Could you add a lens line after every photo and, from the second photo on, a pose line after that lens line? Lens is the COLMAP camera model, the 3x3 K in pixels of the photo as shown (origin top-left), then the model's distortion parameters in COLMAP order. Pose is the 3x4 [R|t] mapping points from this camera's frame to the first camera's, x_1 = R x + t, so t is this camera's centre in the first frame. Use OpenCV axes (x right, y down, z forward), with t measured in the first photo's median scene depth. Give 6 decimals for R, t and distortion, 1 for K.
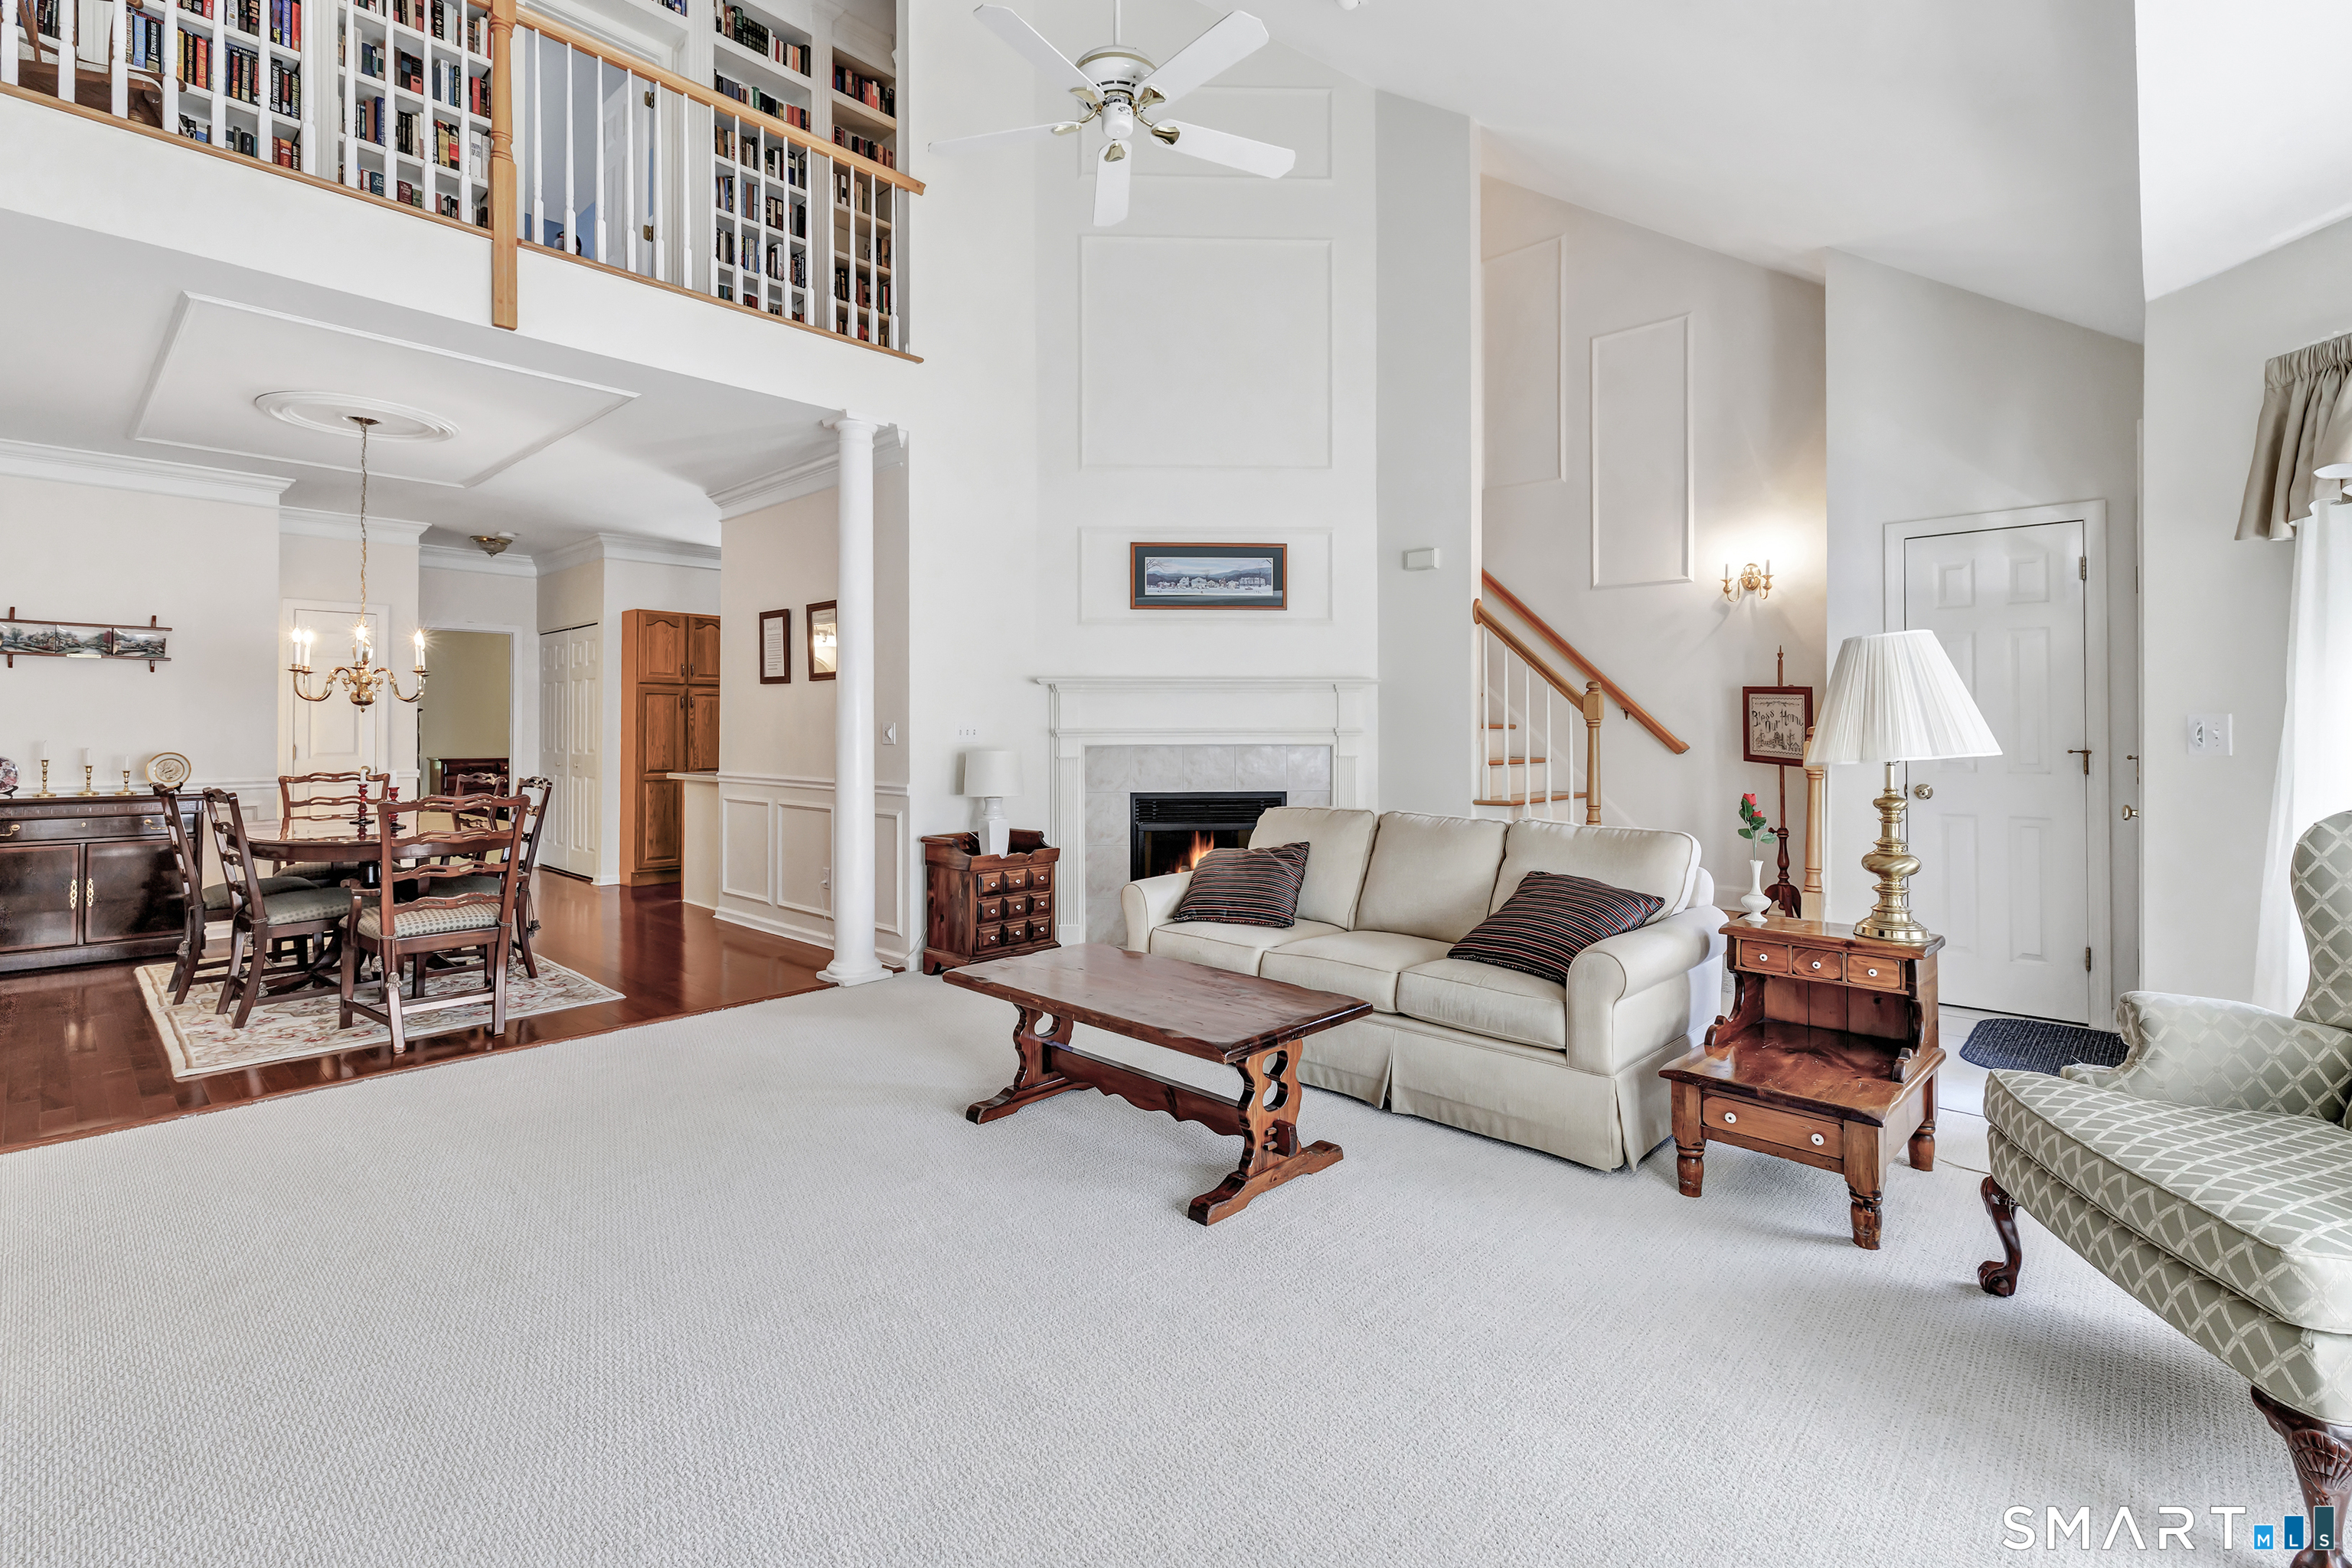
lens RADIAL K [[1074.1, 0, 1172.9], [0, 1074.1, 724.3], [0, 0, 1]] dist [-0.003275, -0.000236]
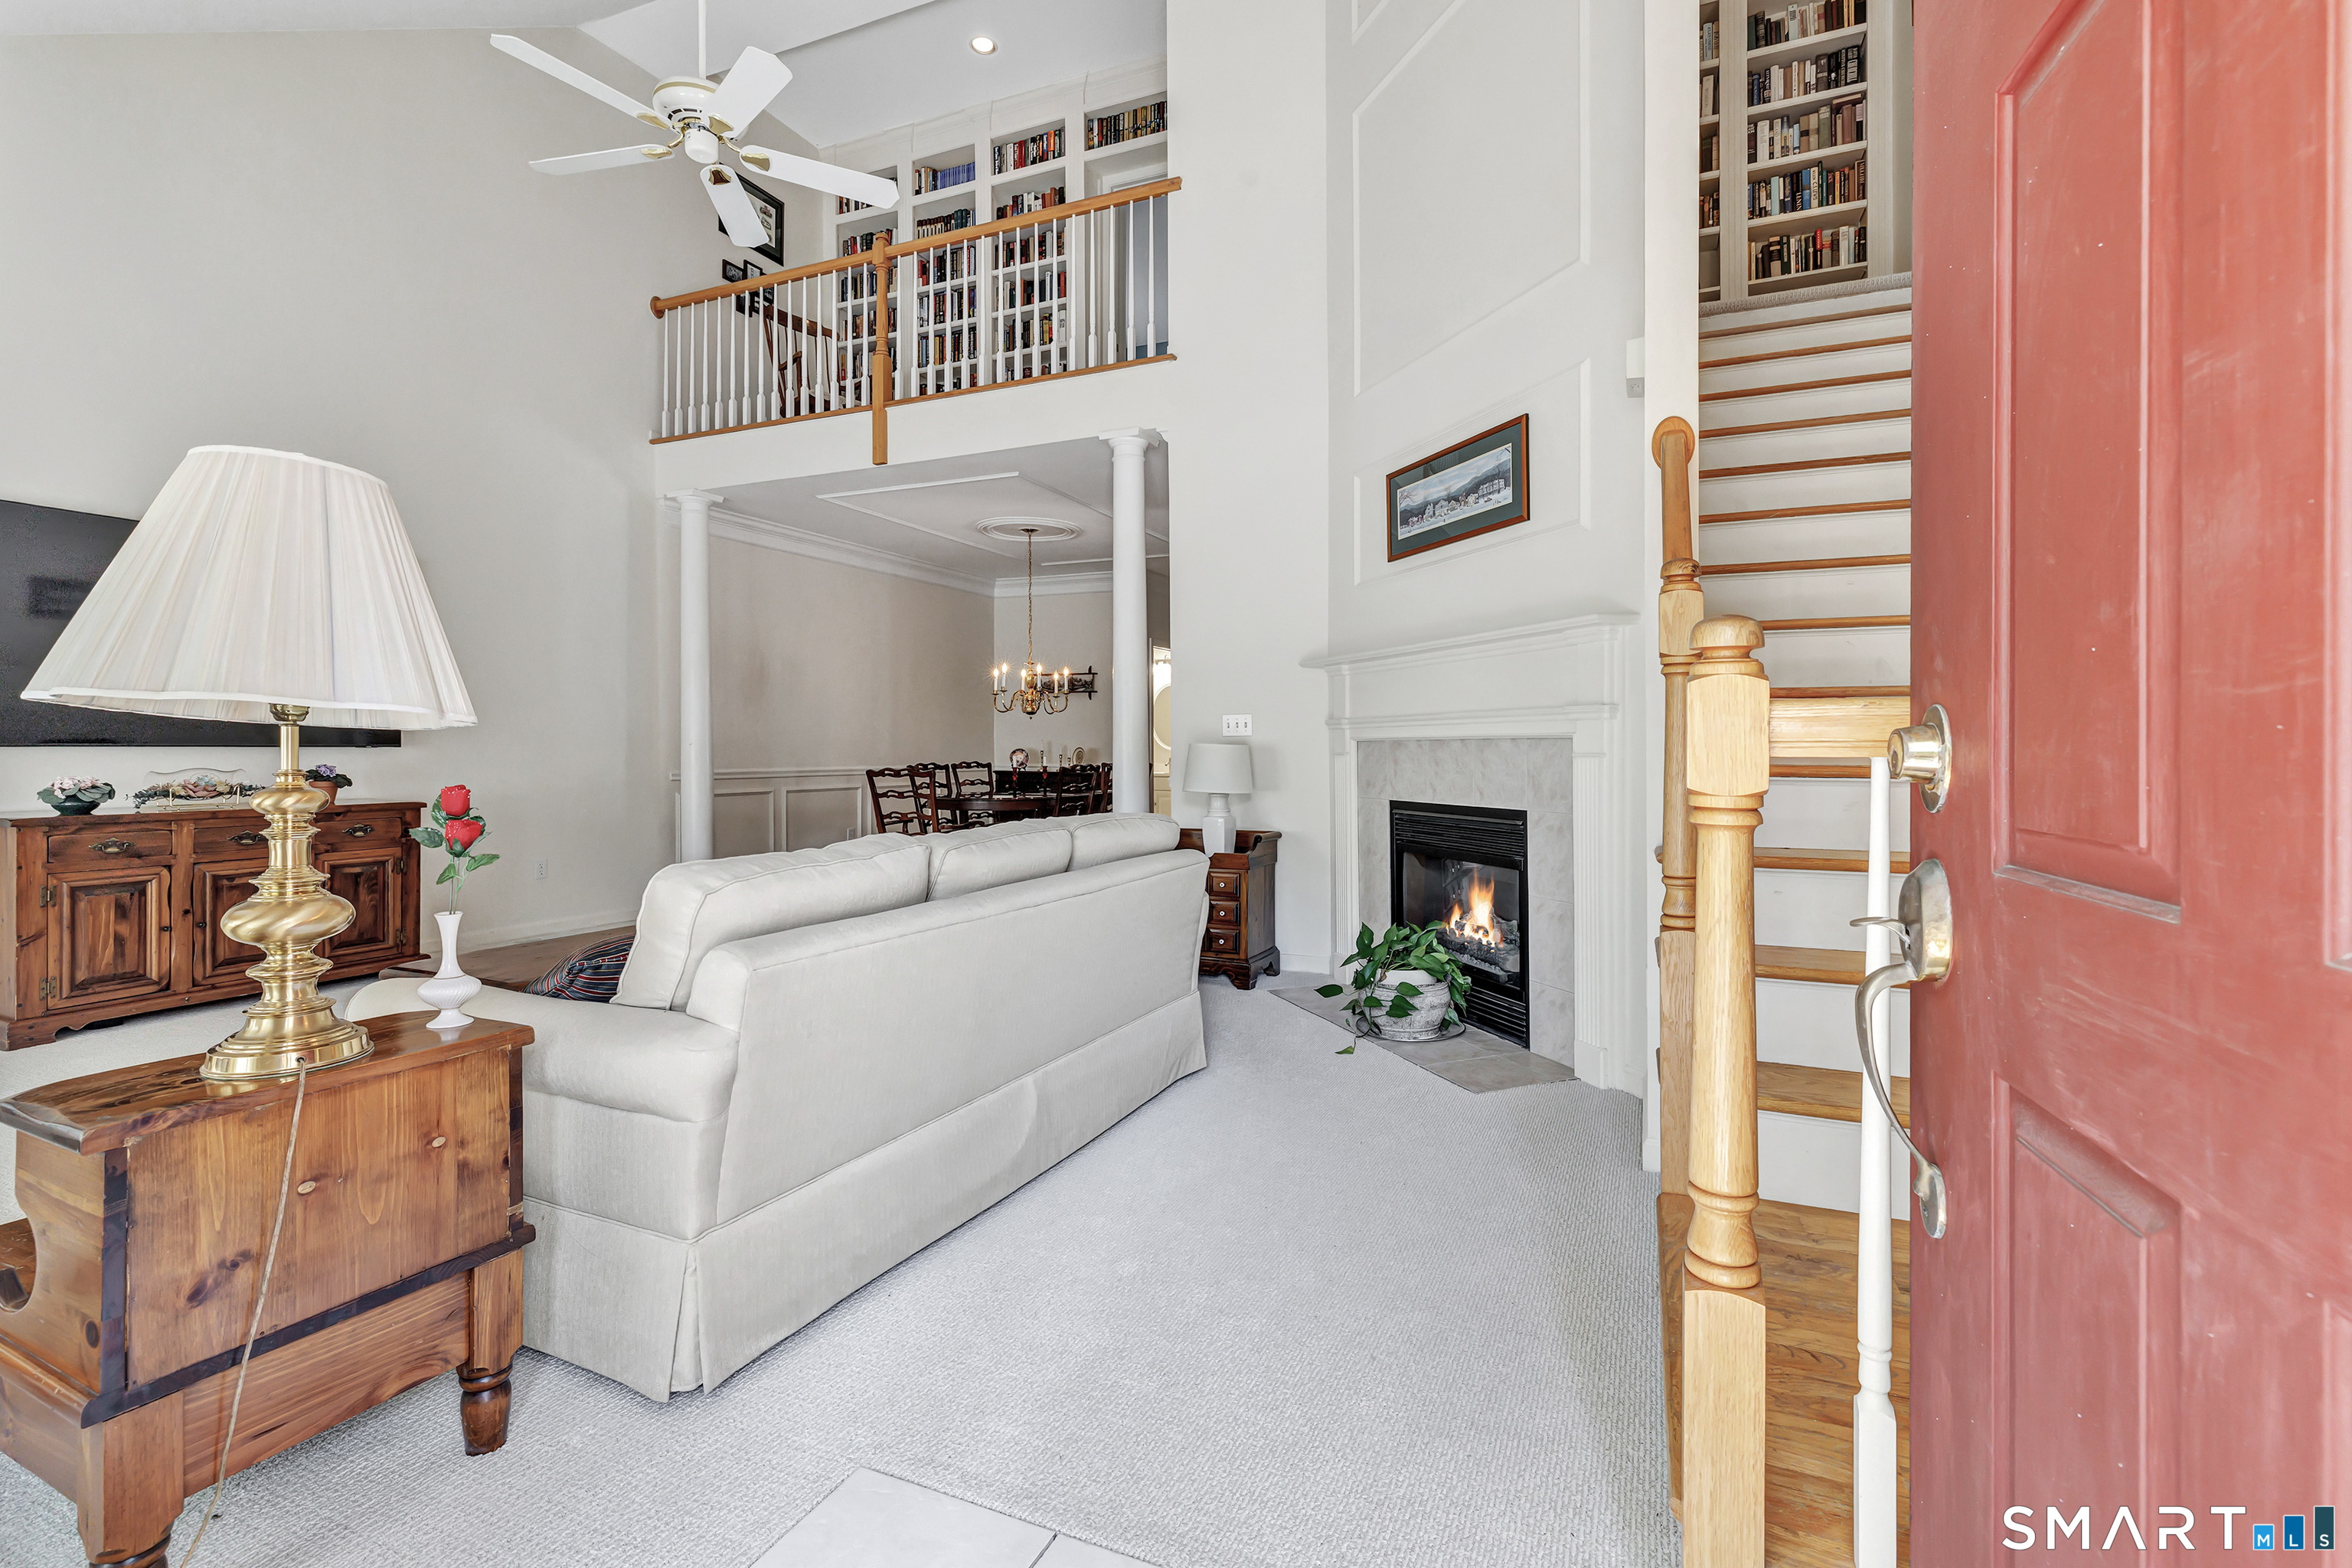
lens RADIAL K [[1023.0, 0, 1194.3], [0, 1023.0, 753.9], [0, 0, 1]] dist [0.011123, 0.000678]
pose [[0.328263, 0.005093, -0.944573, 0.625569], [0.002878, 0.999975, 0.006392, 0.026818], [0.944582, -0.004816, 0.328240, 0.637403]]
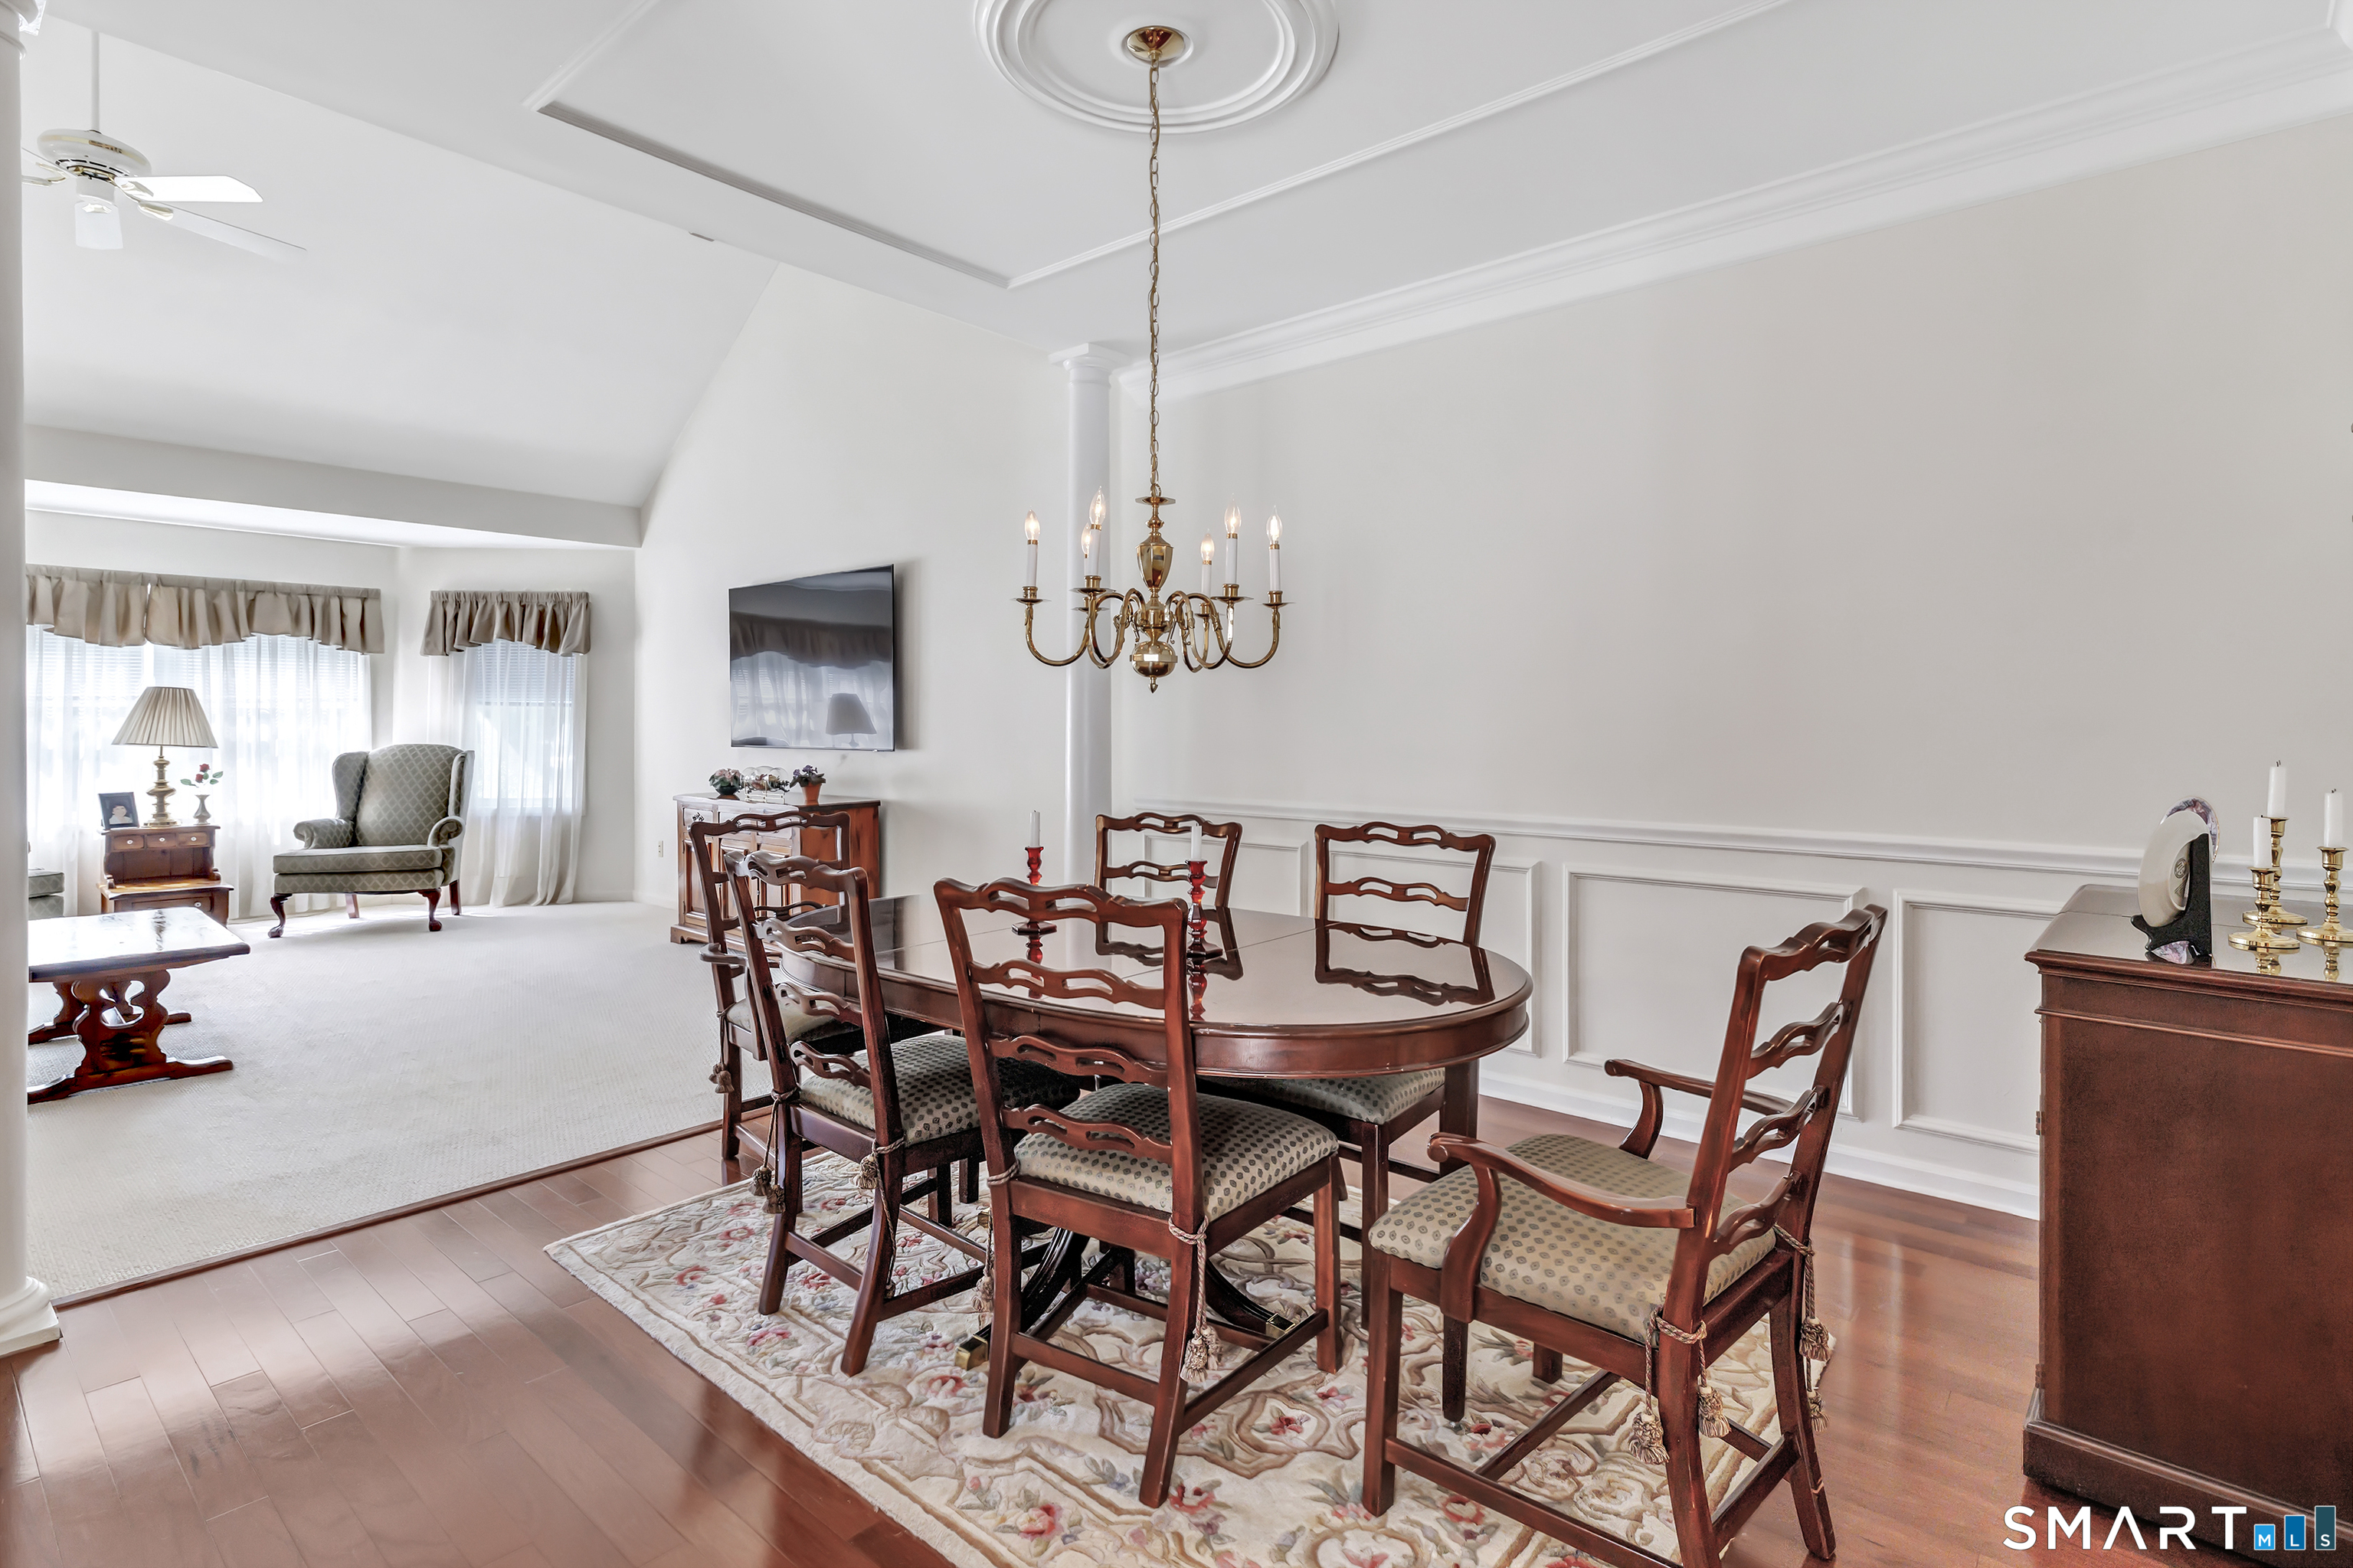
lens RADIAL K [[1130.7, 0, 1215.7], [0, 1130.7, 717.6], [0, 0, 1]] dist [-0.002132, -0.000522]
pose [[-0.999285, 0.001284, -0.037783, -0.690281], [0.001588, 0.999967, -0.008005, 0.002454], [0.037772, -0.008059, -0.999254, 1.272542]]
